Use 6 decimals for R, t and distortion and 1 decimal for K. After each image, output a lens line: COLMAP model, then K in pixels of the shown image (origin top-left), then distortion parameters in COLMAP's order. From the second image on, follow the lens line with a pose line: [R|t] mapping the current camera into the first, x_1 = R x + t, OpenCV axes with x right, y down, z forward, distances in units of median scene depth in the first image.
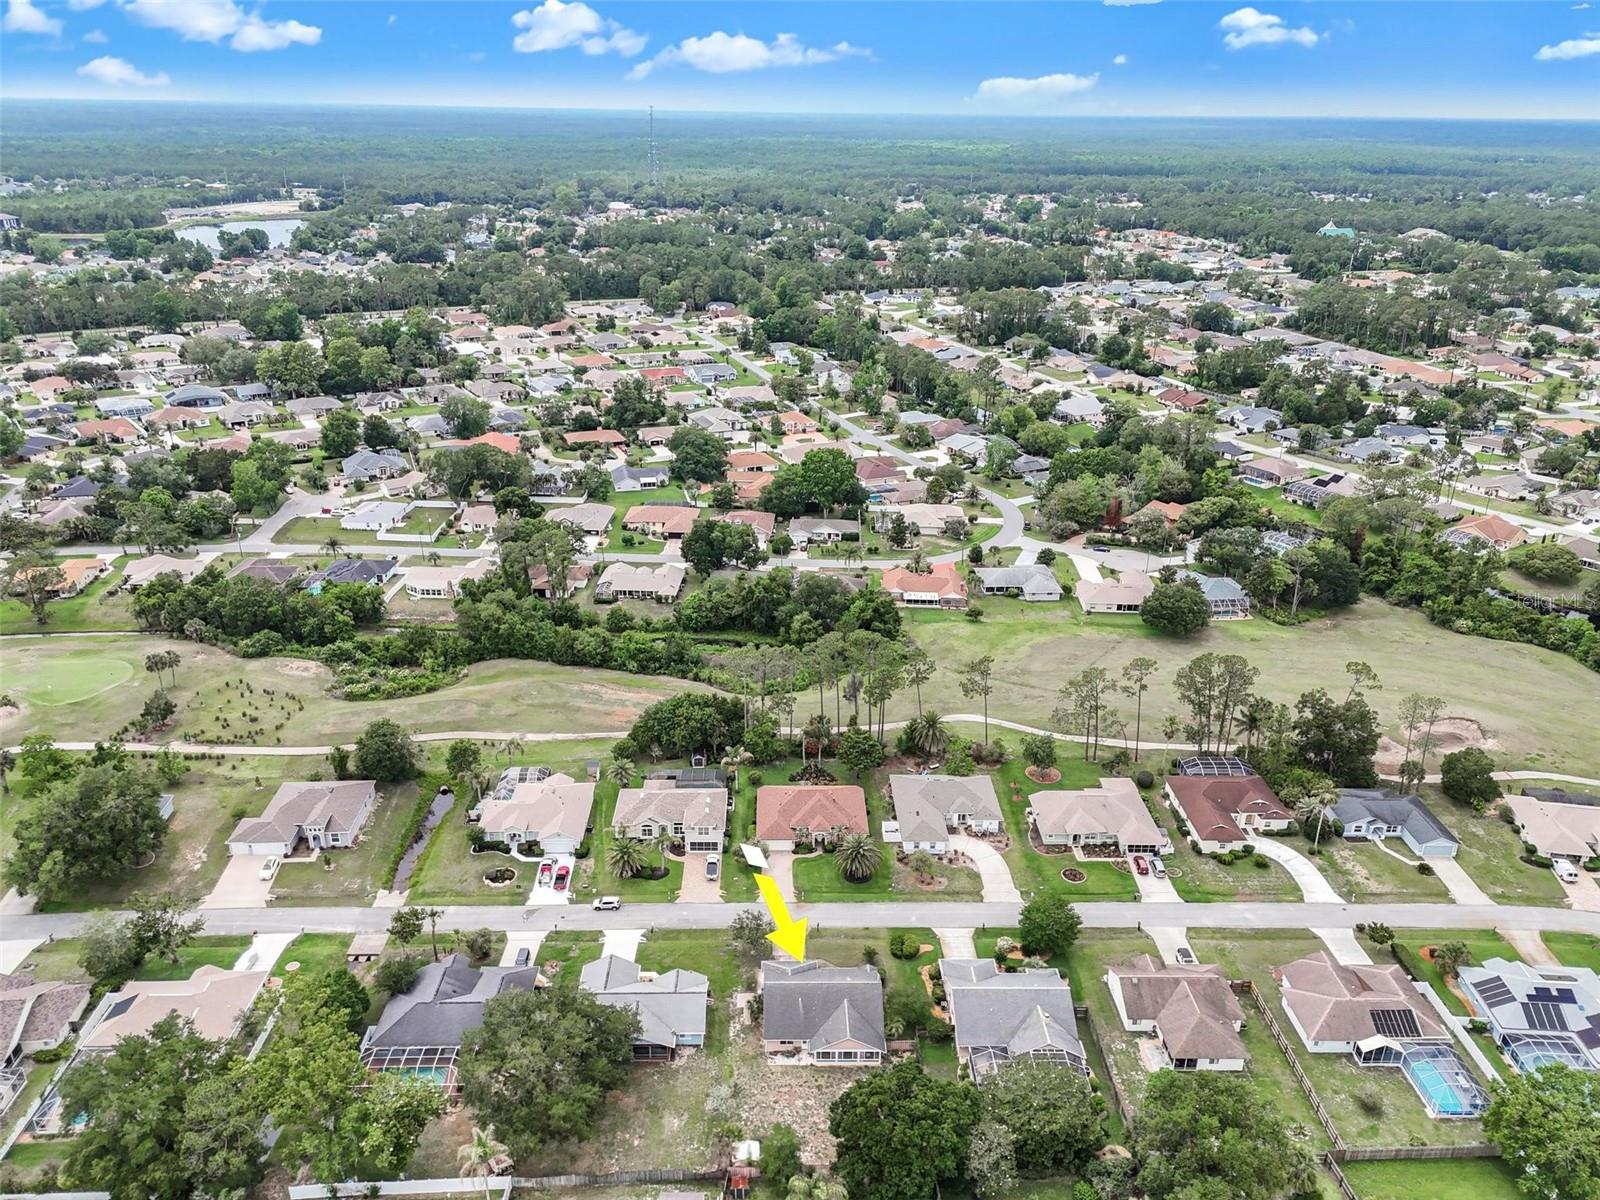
lens RADIAL K [[1173.2, 0, 800.0], [0, 1173.2, 600.0], [0, 0, 1]] dist [0.086702, -0.082969]
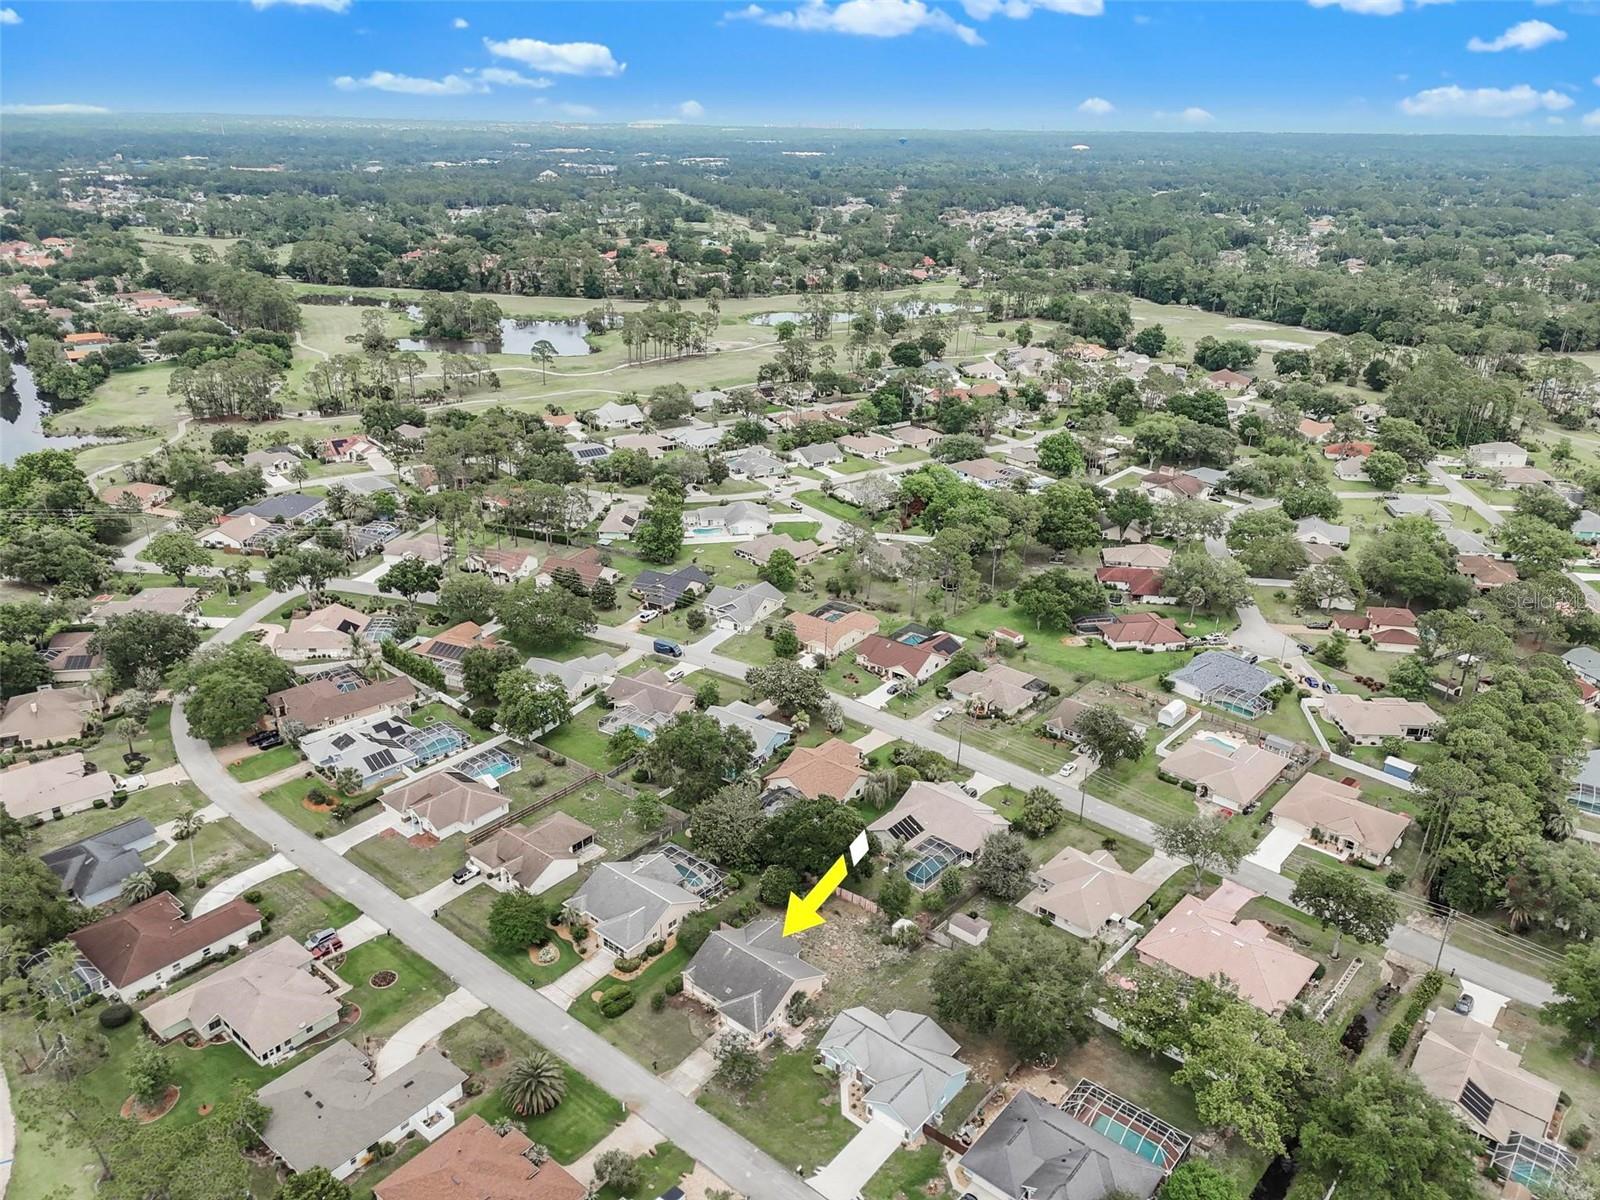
lens RADIAL K [[1173.2, 0, 800.0], [0, 1173.2, 600.0], [0, 0, 1]] dist [0.086702, -0.082969]
pose [[-0.755719, -0.270249, 0.596535, -0.322584], [0.231840, 0.741499, 0.629627, -0.327962], [-0.612486, 0.614122, -0.497710, 0.757144]]
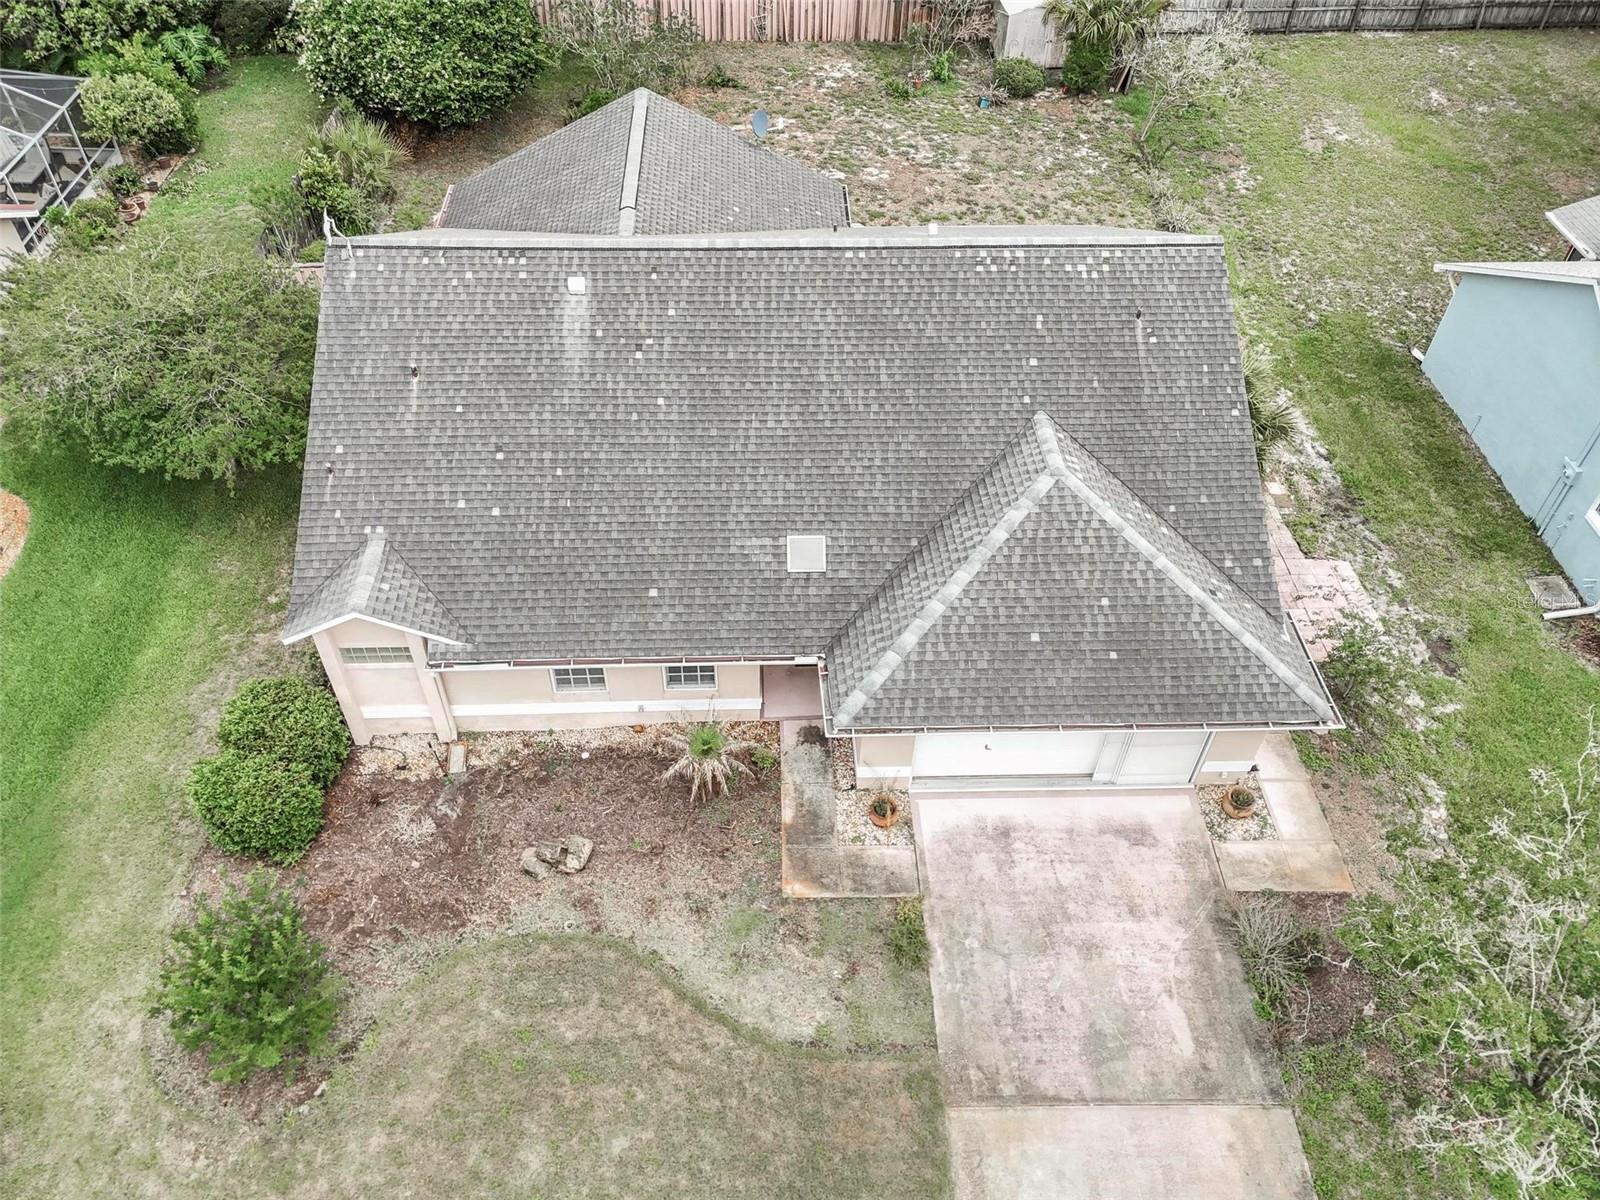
lens RADIAL K [[1173.2, 0, 800.0], [0, 1173.2, 600.0], [0, 0, 1]] dist [0.086702, -0.082969]
pose [[-0.999271, -0.006644, -0.037598, 0.012616], [-0.037371, 0.371973, 0.927491, 0.125077], [0.007823, 0.928220, -0.371950, 0.630676]]
